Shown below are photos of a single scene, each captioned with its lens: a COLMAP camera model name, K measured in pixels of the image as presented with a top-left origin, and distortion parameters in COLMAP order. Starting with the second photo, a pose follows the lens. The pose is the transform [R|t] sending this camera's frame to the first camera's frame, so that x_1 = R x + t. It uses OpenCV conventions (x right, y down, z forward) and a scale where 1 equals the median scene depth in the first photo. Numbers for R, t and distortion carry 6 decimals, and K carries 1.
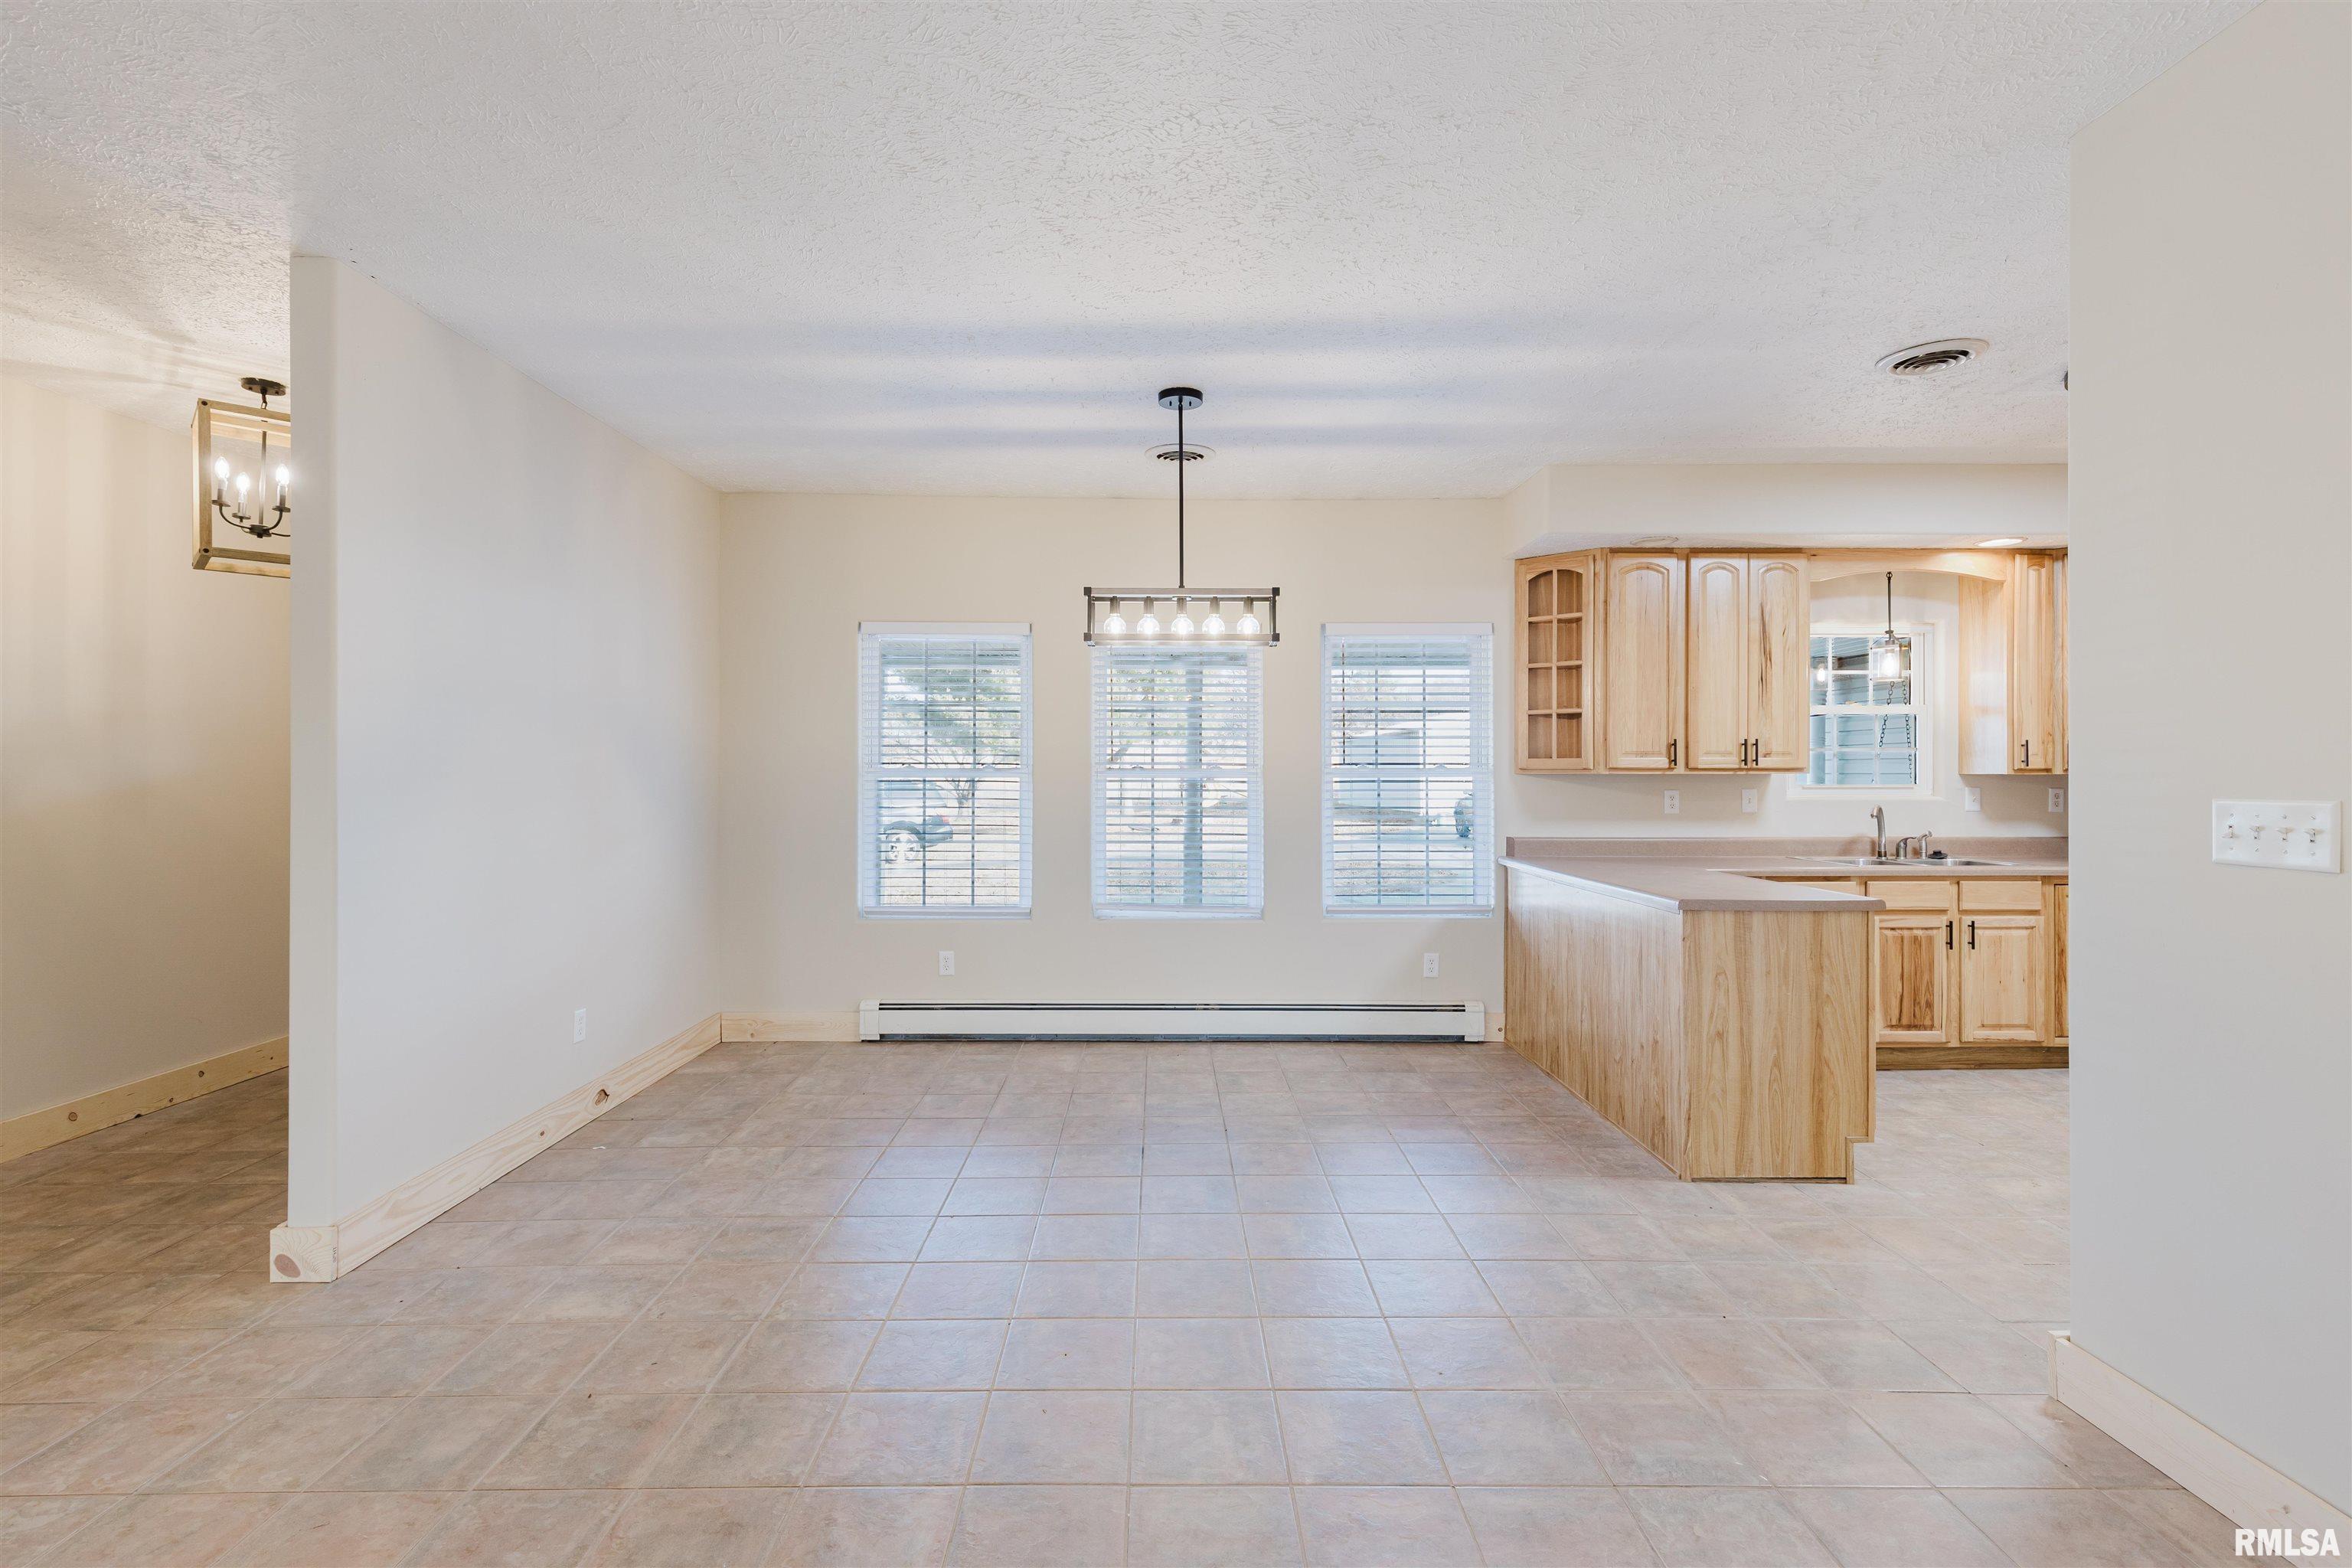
lens RADIAL K [[1062.2, 0, 1179.7], [0, 1062.2, 781.3], [0, 0, 1]] dist [0.010391, -0.001398]
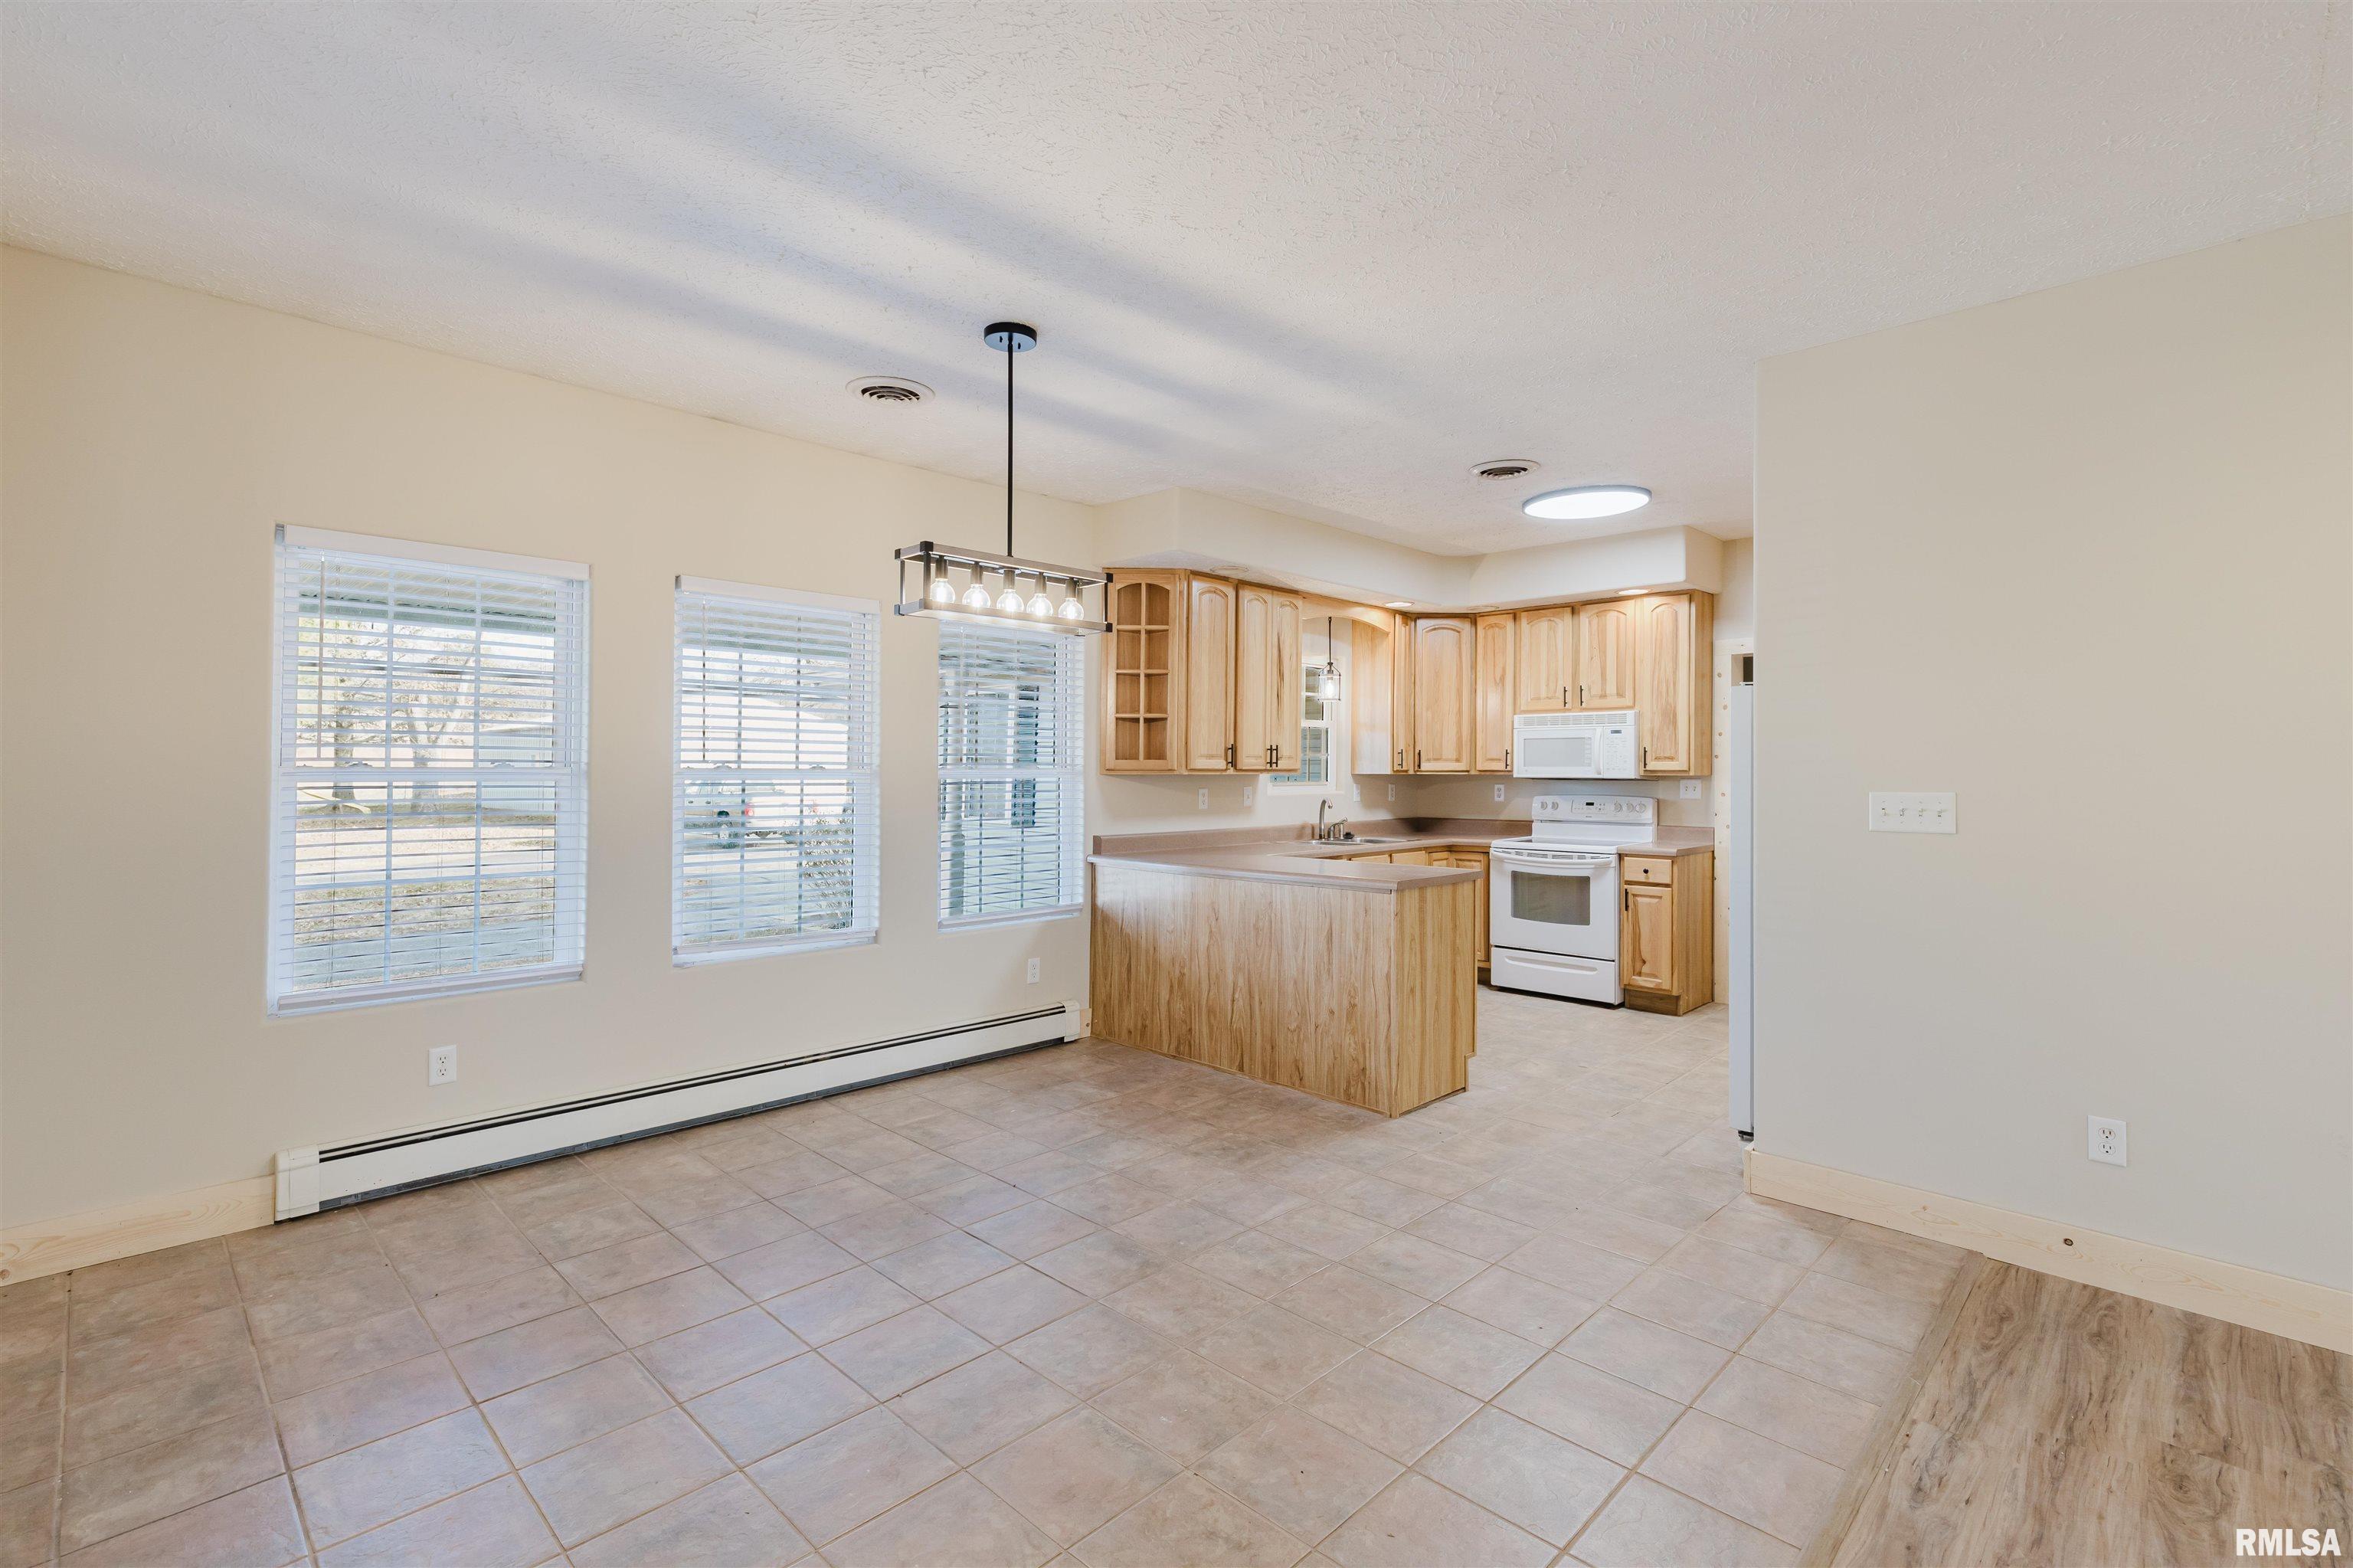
lens RADIAL K [[1062.7, 0, 1164.9], [0, 1062.7, 764.8], [0, 0, 1]] dist [0.010391, -0.001398]
pose [[0.717451, 0.004507, 0.696594, -0.441395], [0.004168, 0.999933, -0.010763, -0.005725], [-0.696596, 0.010625, 0.717385, 0.265802]]
